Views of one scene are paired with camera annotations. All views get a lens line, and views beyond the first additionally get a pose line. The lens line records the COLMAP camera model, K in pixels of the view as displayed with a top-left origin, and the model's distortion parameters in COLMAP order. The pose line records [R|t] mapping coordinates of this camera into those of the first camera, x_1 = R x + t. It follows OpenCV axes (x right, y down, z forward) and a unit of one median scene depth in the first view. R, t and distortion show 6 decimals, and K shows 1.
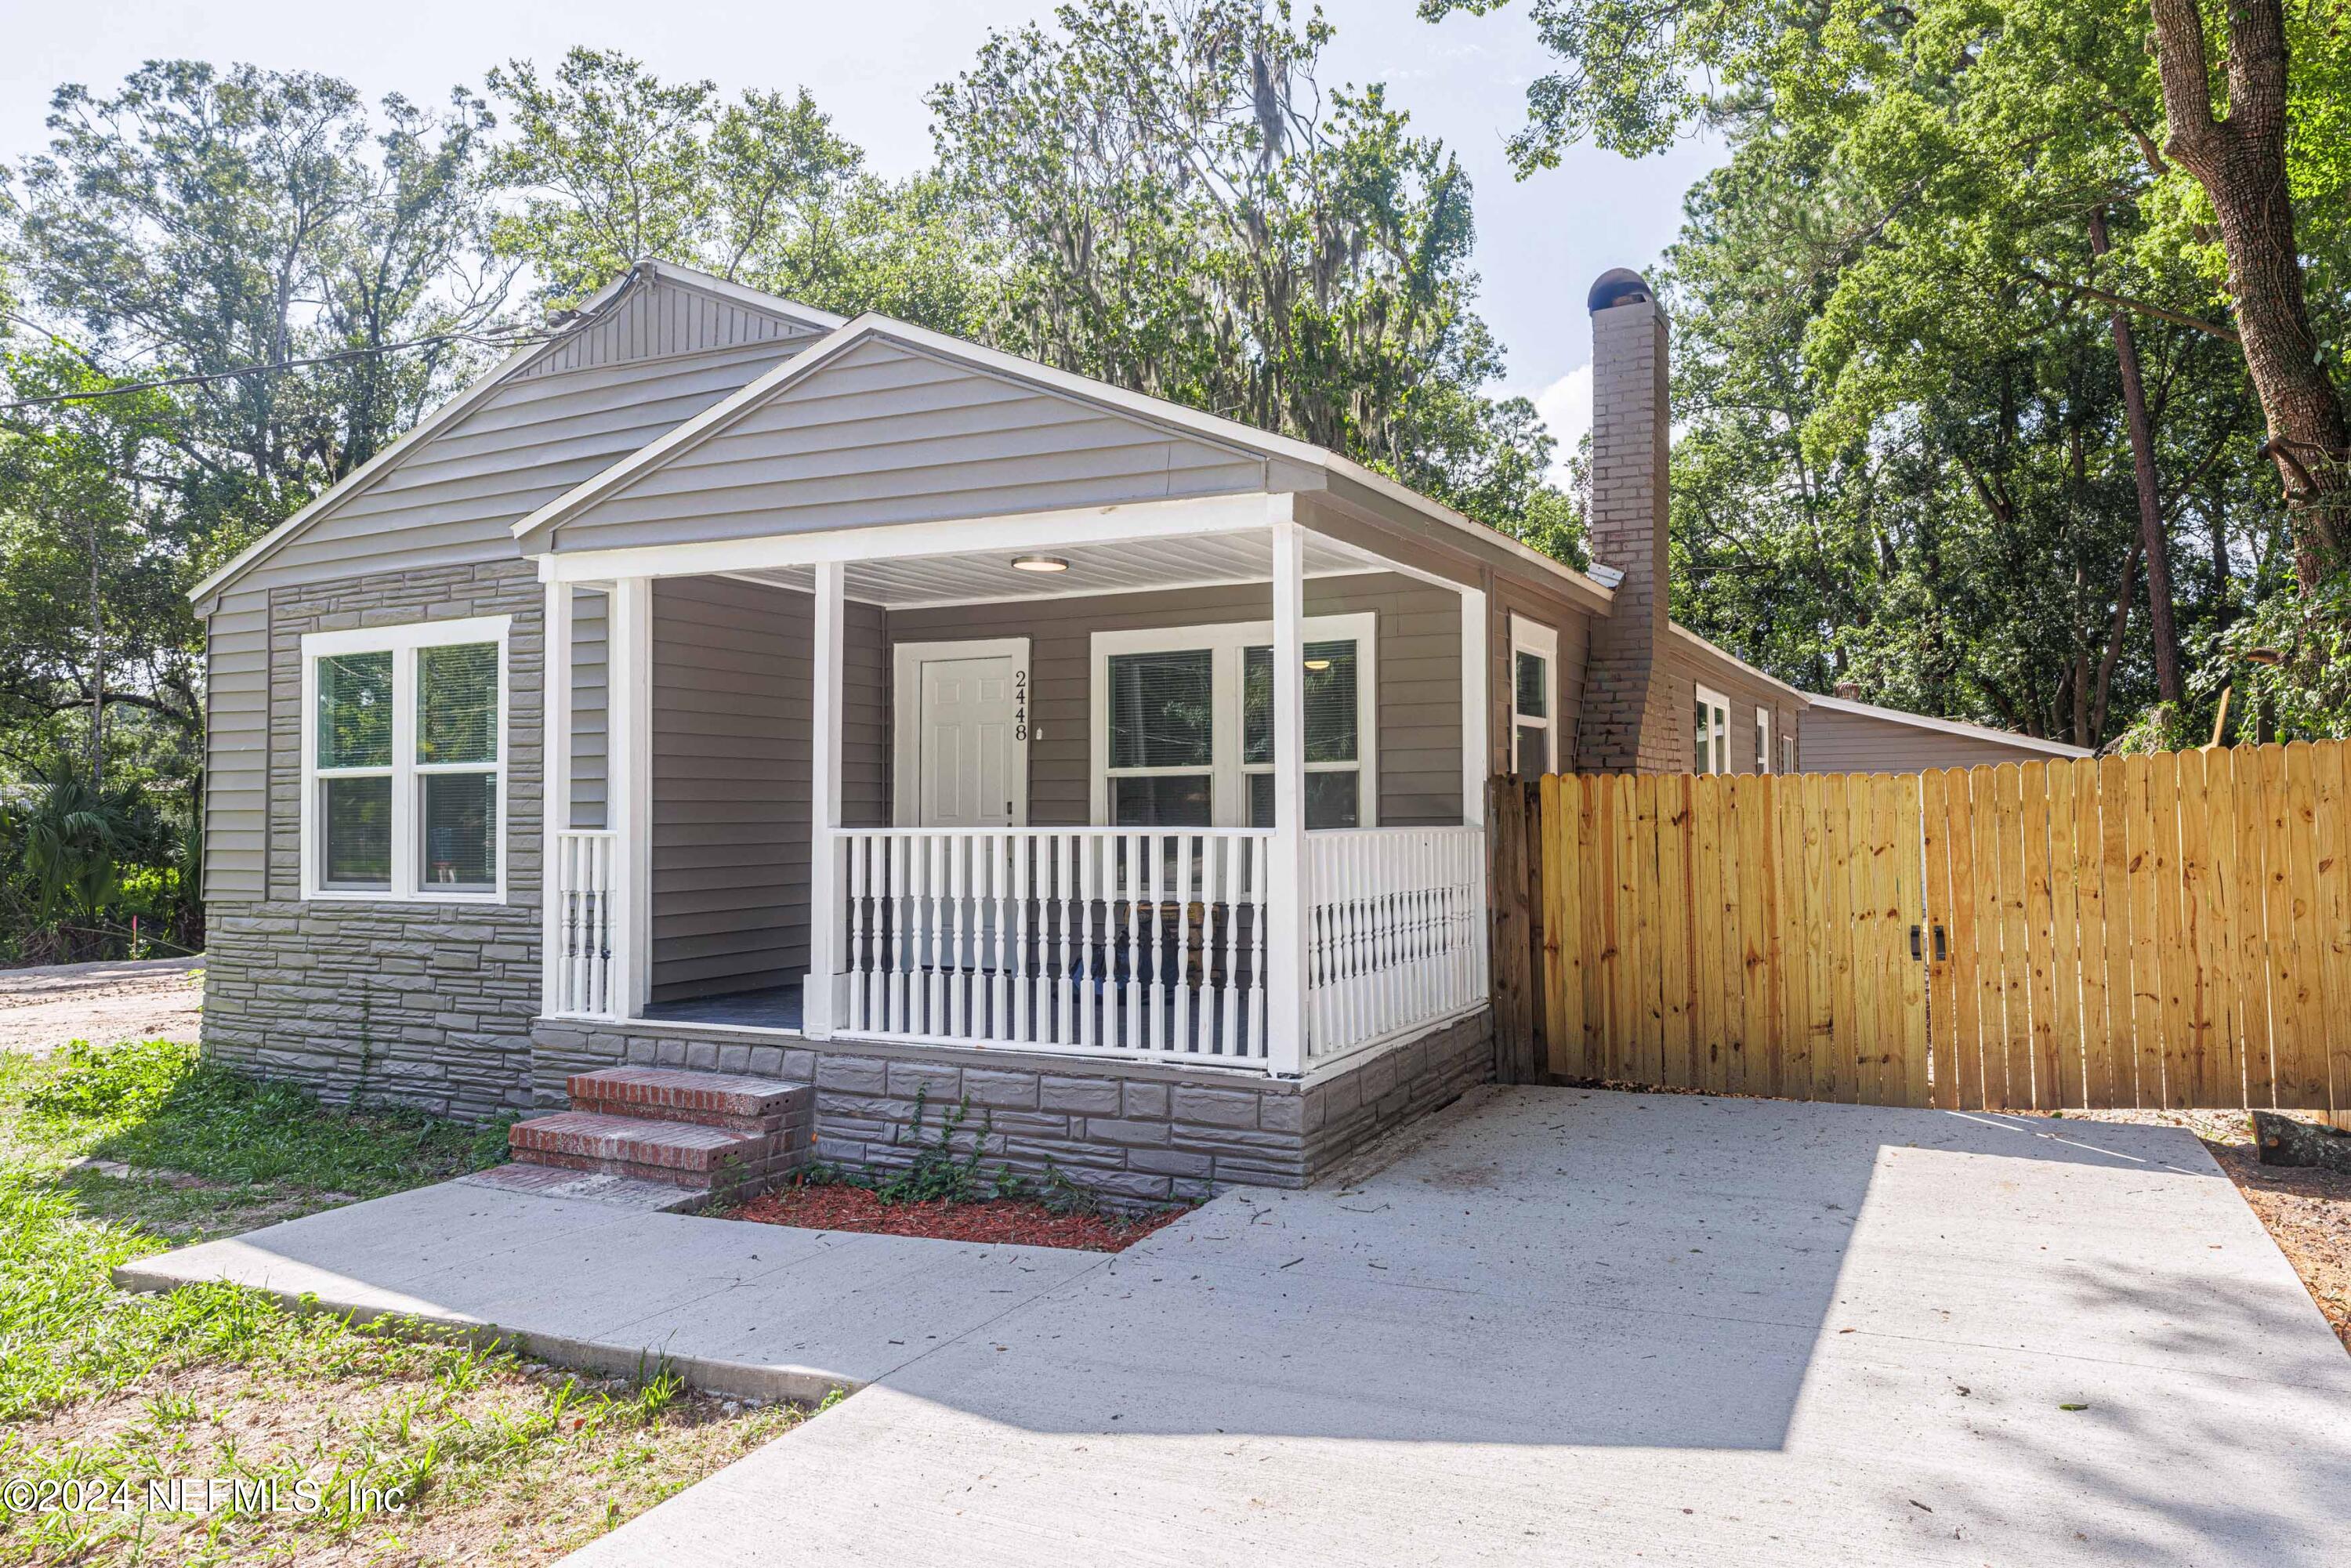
lens RADIAL K [[1528.2, 0, 1174.2], [0, 1528.2, 858.6], [0, 0, 1]] dist [0.001854, 0.000422]
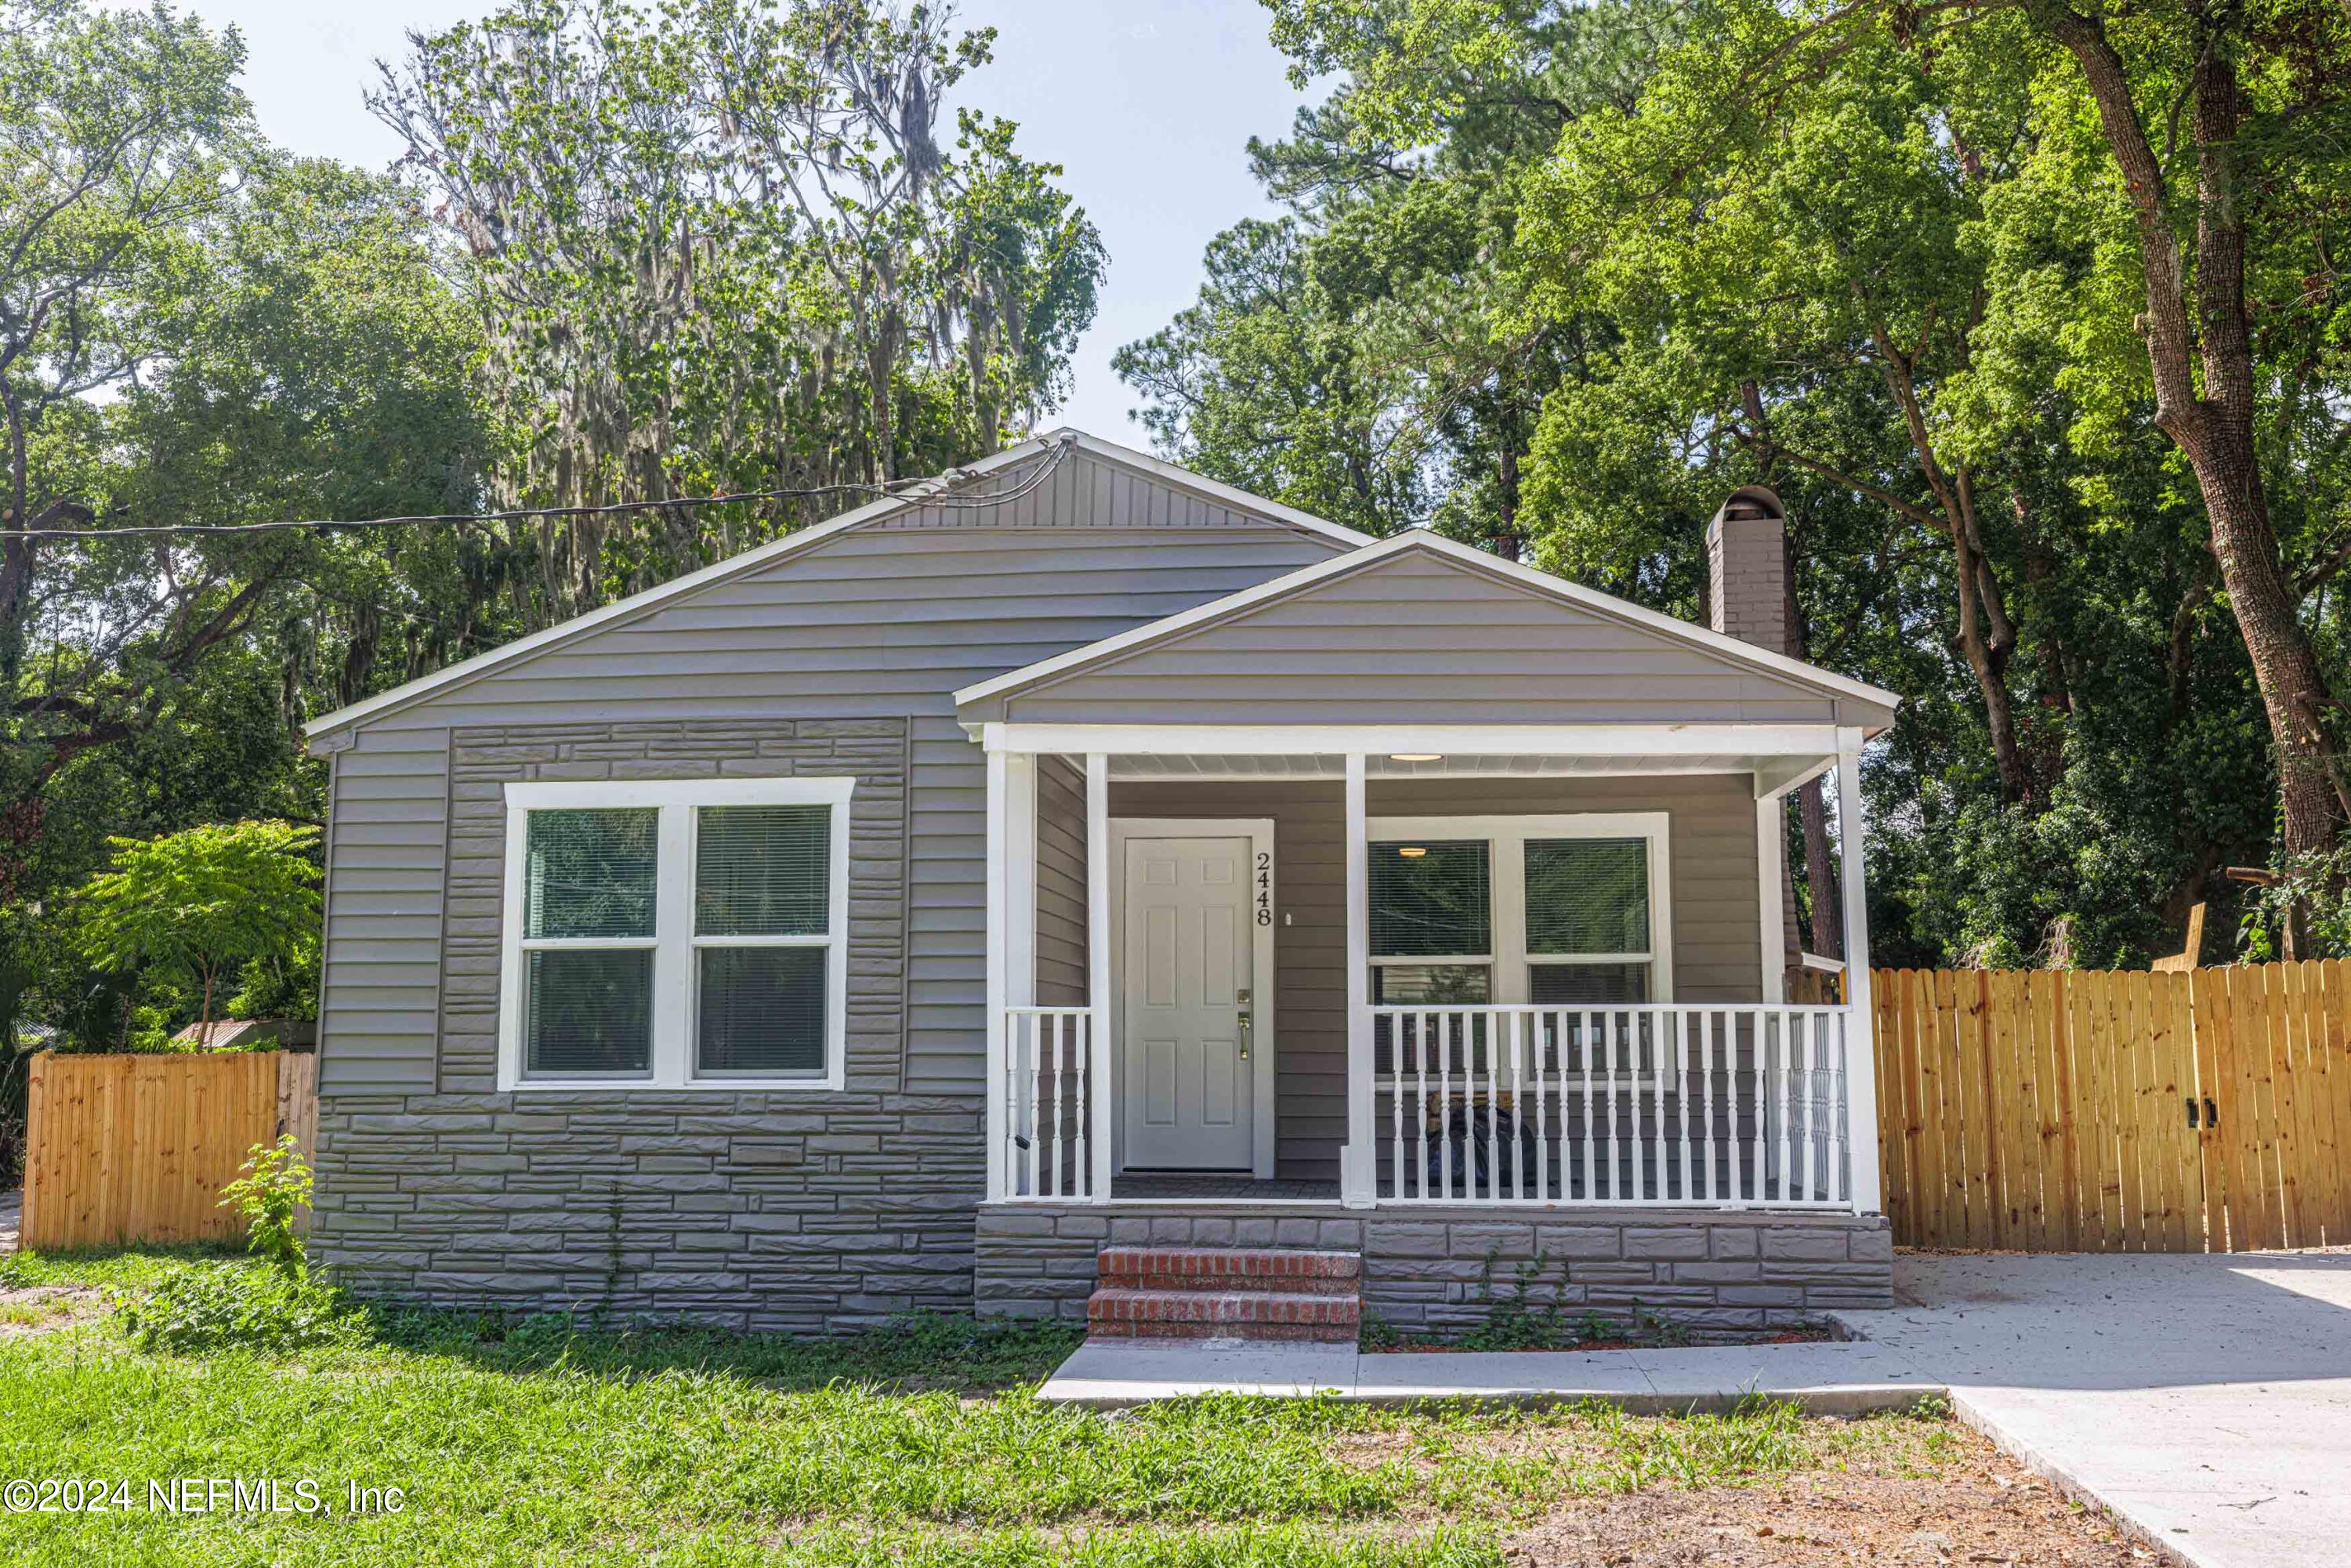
lens RADIAL K [[2154.8, 0, 1175.1], [0, 2154.8, 930.9], [0, 0, 1]] dist [0.004614, 0.000069]
pose [[0.948635, 0.023330, 0.315511, -0.639238], [0.001870, 0.996847, -0.079331, 0.036157], [-0.316366, 0.075846, 0.945600, -0.280777]]
